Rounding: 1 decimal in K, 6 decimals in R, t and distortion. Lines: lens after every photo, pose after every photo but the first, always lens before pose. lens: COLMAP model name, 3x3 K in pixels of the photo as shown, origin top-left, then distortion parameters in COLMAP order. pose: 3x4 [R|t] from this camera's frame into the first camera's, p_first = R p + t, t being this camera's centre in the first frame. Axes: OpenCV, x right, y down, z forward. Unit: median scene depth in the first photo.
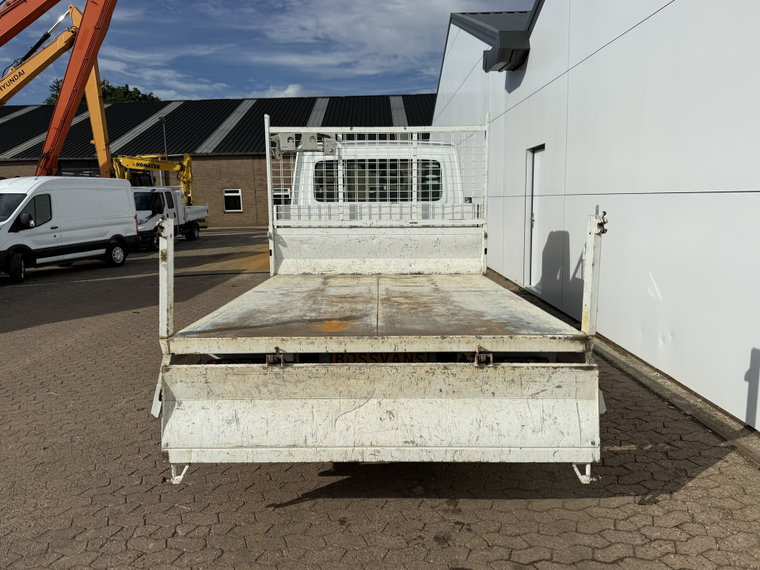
lens RADIAL K [[582.6, 0, 380.0], [0, 582.6, 285.0], [0, 0, 1]] dist [0.041290, -0.002245]
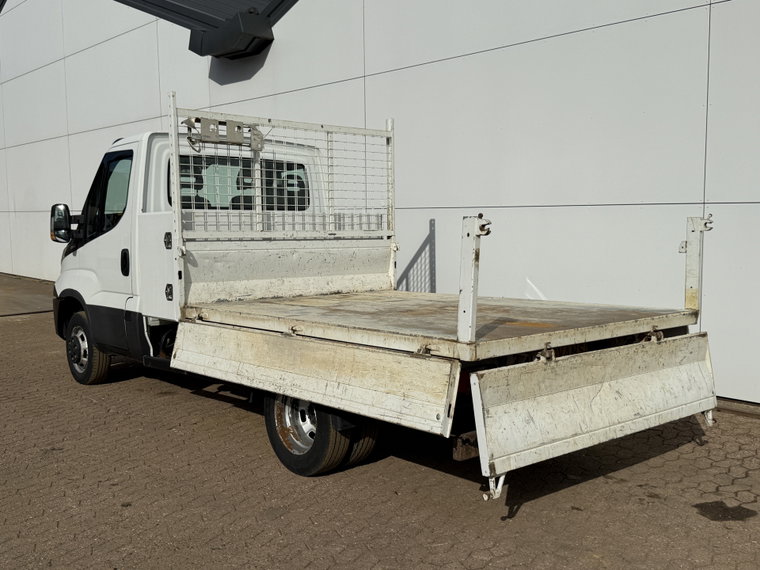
lens RADIAL K [[808.6, 0, 380.0], [0, 808.6, 285.0], [0, 0, 1]] dist [0.019957, -0.007606]
pose [[0.751427, -0.043468, 0.658383, -0.132799], [0.087320, 0.995602, -0.033928, 0.002916], [-0.654013, 0.082985, 0.751918, 0.012195]]
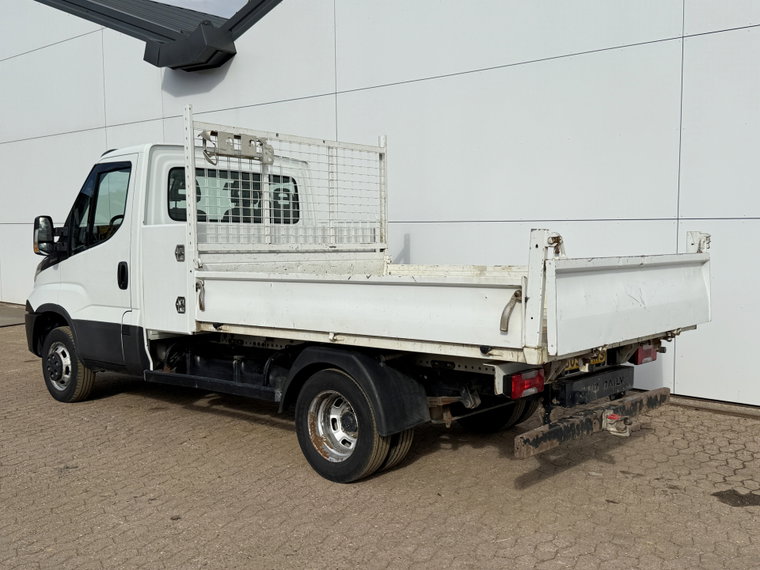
lens RADIAL K [[811.0, 0, 398.0], [0, 811.0, 275.6], [0, 0, 1]] dist [0.017271, 0.000454]
pose [[0.649618, -0.026832, 0.759787, -0.157859], [0.099514, 0.993780, -0.049989, 0.001395], [-0.753720, 0.108083, 0.648247, 0.027293]]
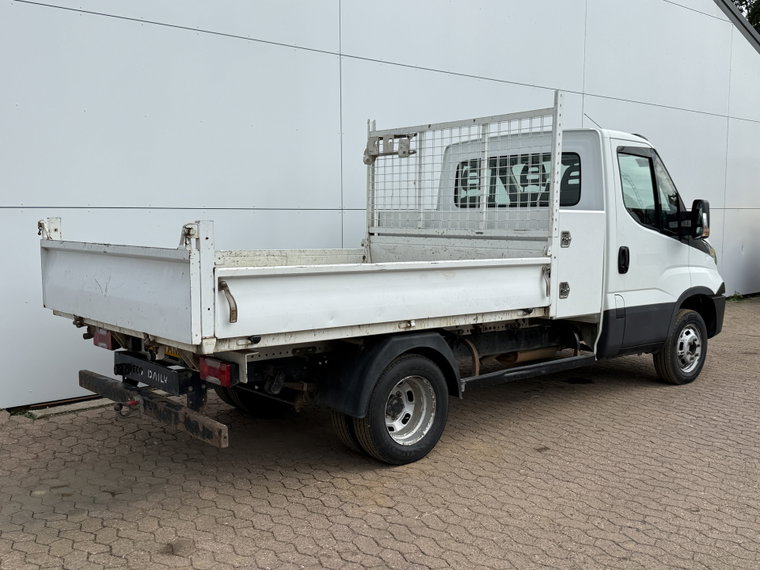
lens RADIAL K [[808.6, 0, 380.0], [0, 808.6, 285.0], [0, 0, 1]] dist [0.019957, -0.007606]
pose [[0.630405, 0.071369, -0.772979, 0.165711], [-0.111653, 0.993747, 0.000693, -0.003788], [0.768195, 0.085869, 0.634432, 0.035505]]
